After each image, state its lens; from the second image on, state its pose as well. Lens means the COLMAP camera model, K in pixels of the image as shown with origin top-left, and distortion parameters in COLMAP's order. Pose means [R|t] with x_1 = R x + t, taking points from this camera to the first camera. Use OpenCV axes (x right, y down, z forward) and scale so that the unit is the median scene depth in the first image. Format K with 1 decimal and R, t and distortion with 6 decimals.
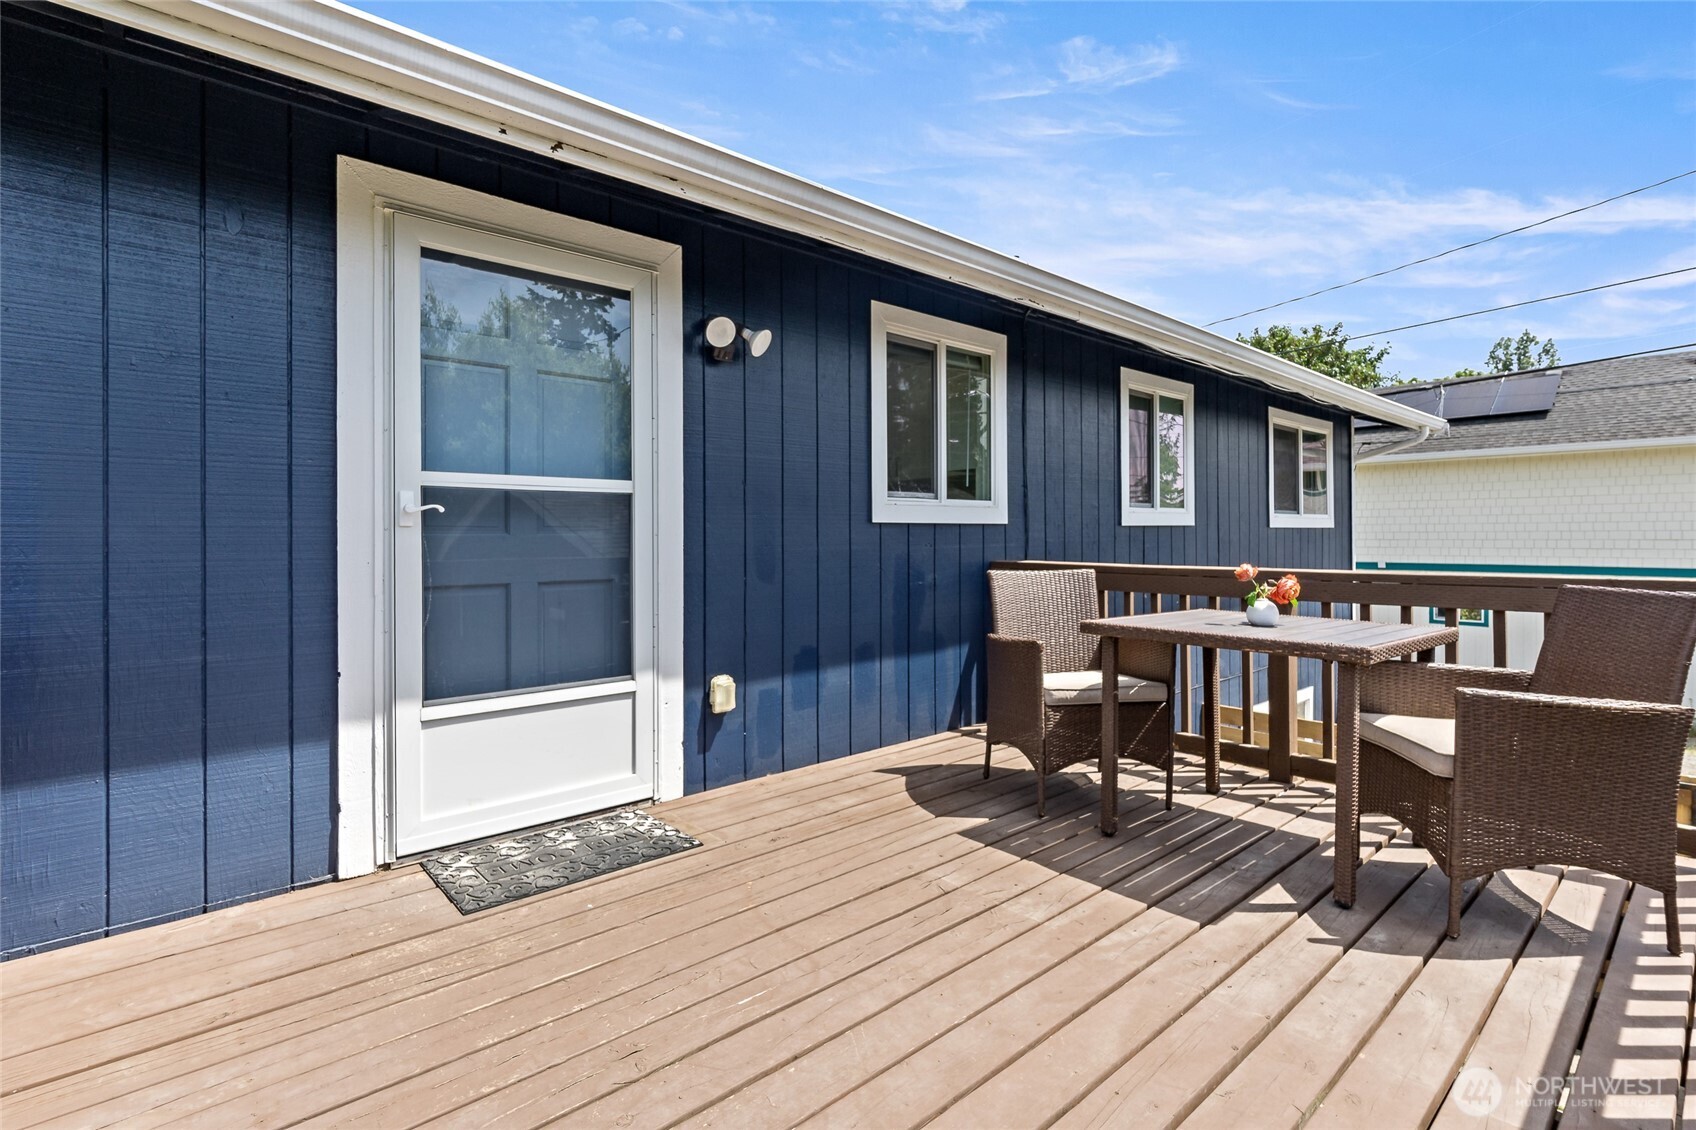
lens RADIAL K [[816.1, 0, 850.2], [0, 816.1, 559.1], [0, 0, 1]] dist [-0.007297, 0.002011]
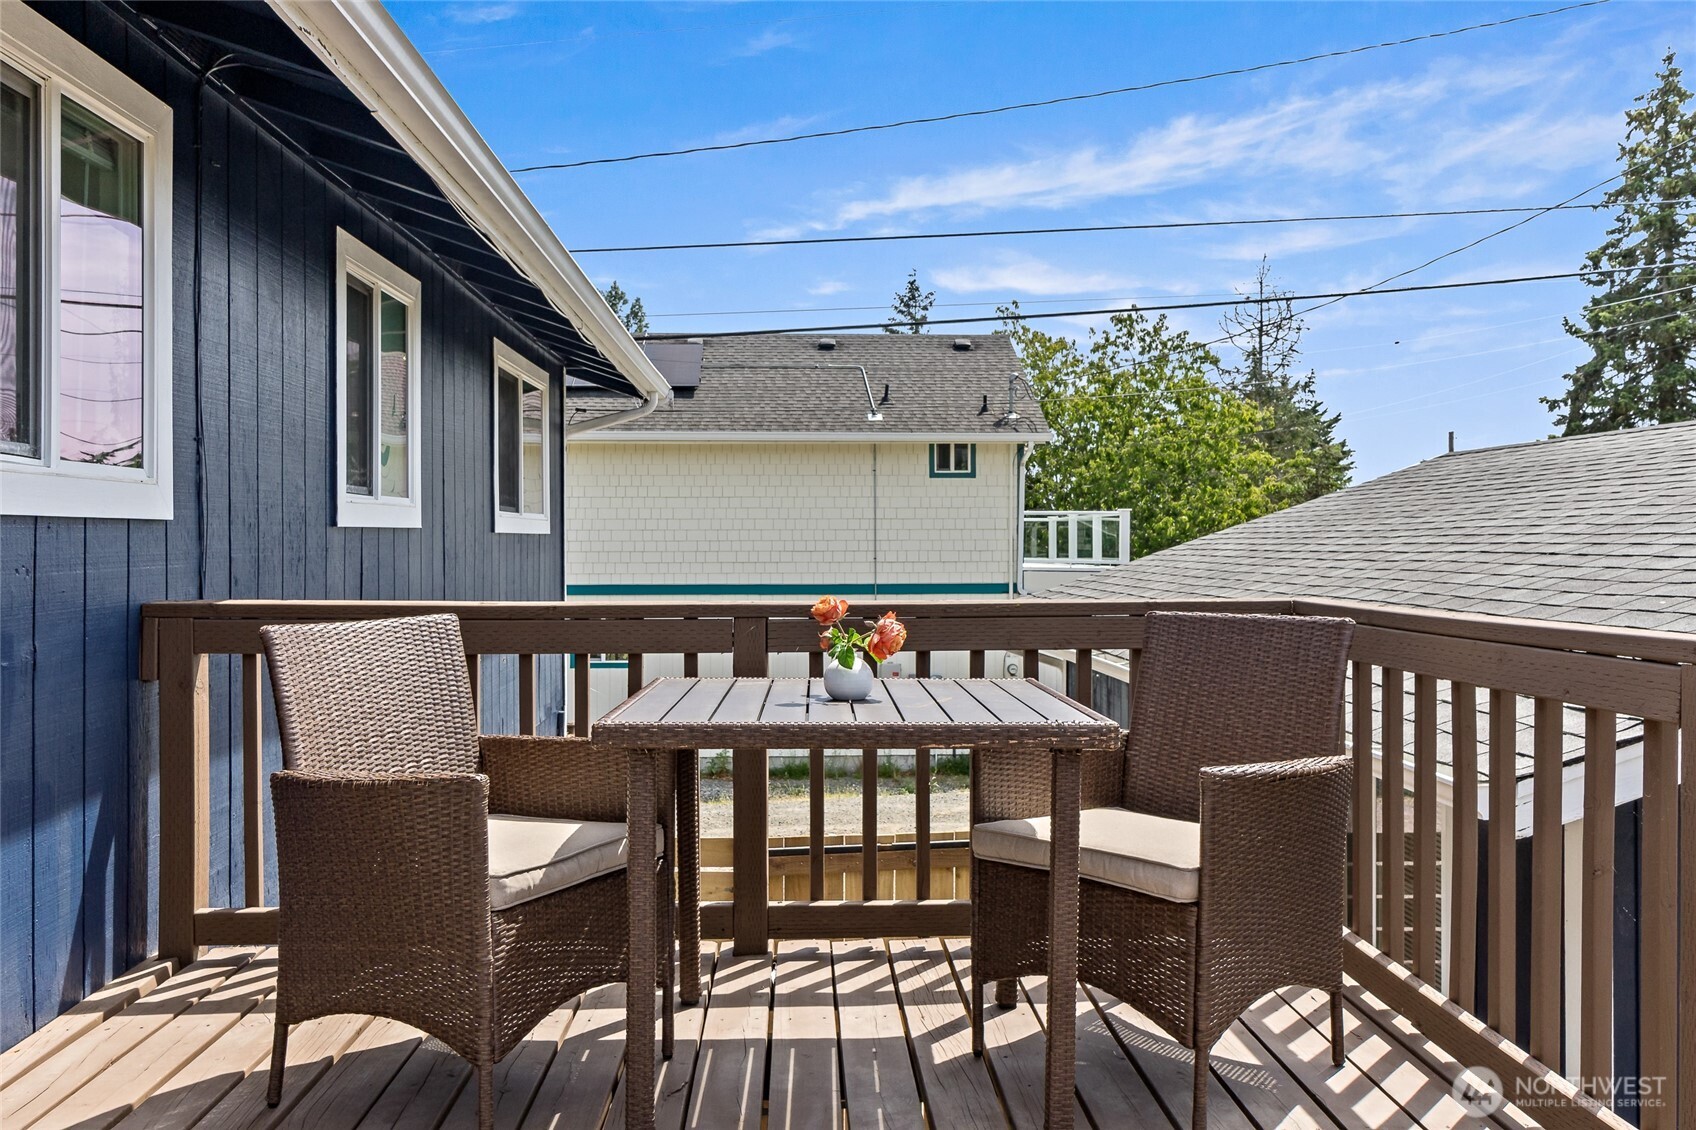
lens RADIAL K [[1328.0, 0, 849.9], [0, 1328.0, 554.1], [0, 0, 1]] dist [0.005484, 0.004379]
pose [[0.633934, -0.003704, 0.773378, -0.144974], [0.021460, 0.999688, -0.012803, -0.007125], [-0.773089, 0.024713, 0.633816, 0.240191]]
